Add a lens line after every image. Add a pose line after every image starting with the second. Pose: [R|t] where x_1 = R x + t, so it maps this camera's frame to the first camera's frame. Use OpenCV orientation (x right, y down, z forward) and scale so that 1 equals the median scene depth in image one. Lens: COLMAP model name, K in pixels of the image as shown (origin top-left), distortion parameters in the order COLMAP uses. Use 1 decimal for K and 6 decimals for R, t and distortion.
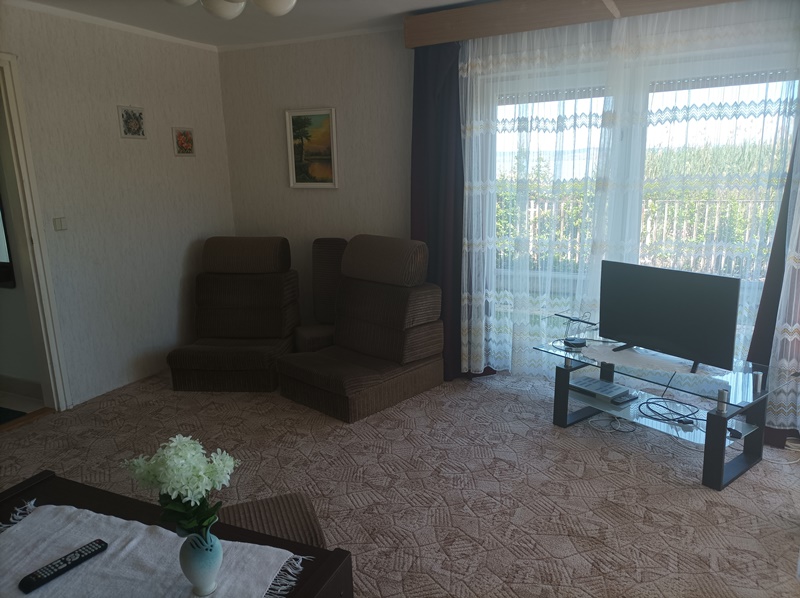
lens RADIAL K [[592.9, 0, 402.3], [0, 592.9, 301.3], [0, 0, 1]] dist [0.051029, -0.048972]
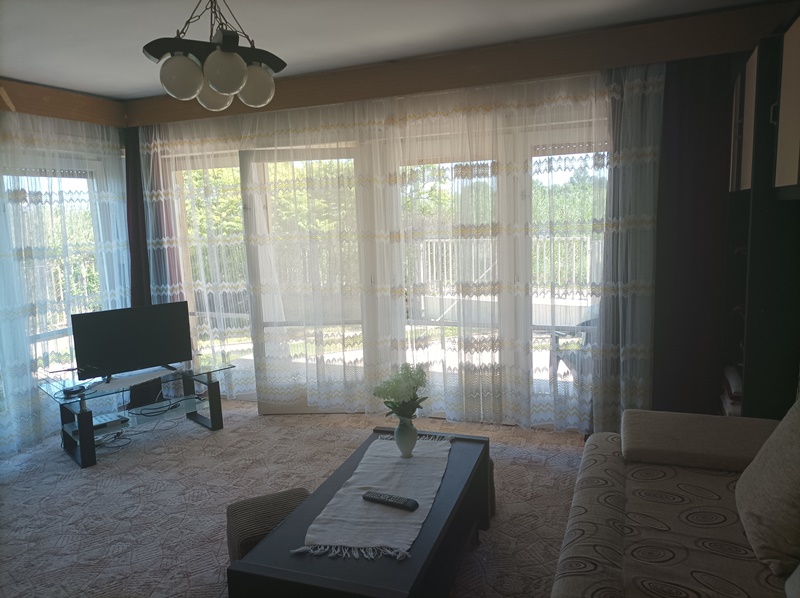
lens RADIAL K [[592.9, 0, 402.3], [0, 592.9, 301.3], [0, 0, 1]] dist [0.051029, -0.048972]
pose [[-0.065866, -0.125090, 0.989957, -0.947068], [0.272029, 0.952280, 0.138429, -0.087564], [-0.960032, 0.278414, -0.028695, 0.447933]]
